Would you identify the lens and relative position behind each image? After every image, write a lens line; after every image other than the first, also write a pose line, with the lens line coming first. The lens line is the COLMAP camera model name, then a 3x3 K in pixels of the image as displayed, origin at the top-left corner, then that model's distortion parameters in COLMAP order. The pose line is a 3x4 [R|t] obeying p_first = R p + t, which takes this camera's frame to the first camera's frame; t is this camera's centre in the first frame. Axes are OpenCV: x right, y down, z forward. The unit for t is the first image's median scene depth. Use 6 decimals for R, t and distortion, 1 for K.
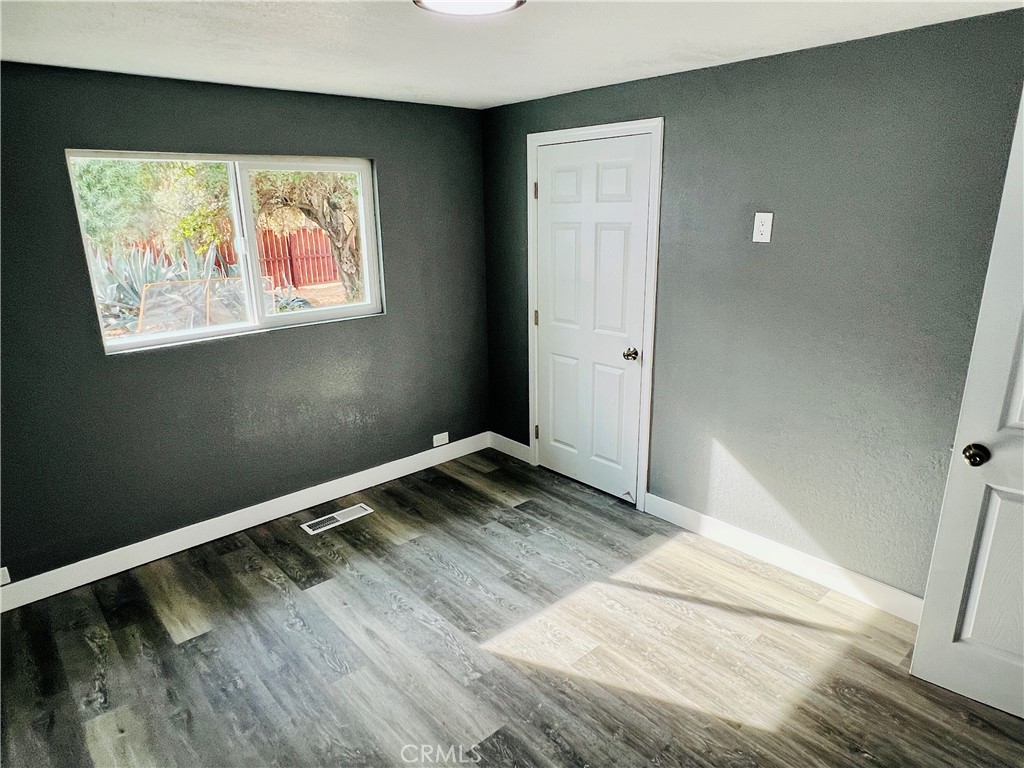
lens RADIAL K [[620.4, 0, 514.8], [0, 620.4, 380.8], [0, 0, 1]] dist [-0.016001, 0.002512]
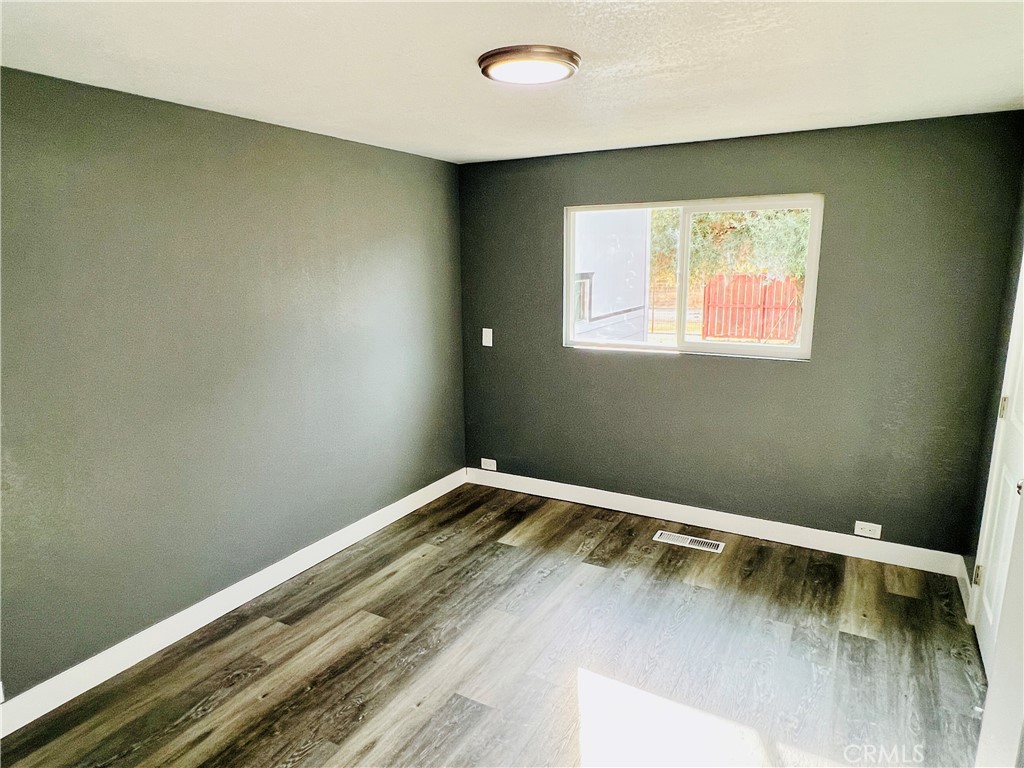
lens RADIAL K [[620.4, 0, 504.5], [0, 620.4, 375.1], [0, 0, 1]] dist [-0.016001, 0.002512]
pose [[0.330942, 0.193272, -0.923647, 0.567938], [-0.256193, 0.960440, 0.109177, -0.087211], [0.908209, 0.200500, 0.367365, 0.315430]]
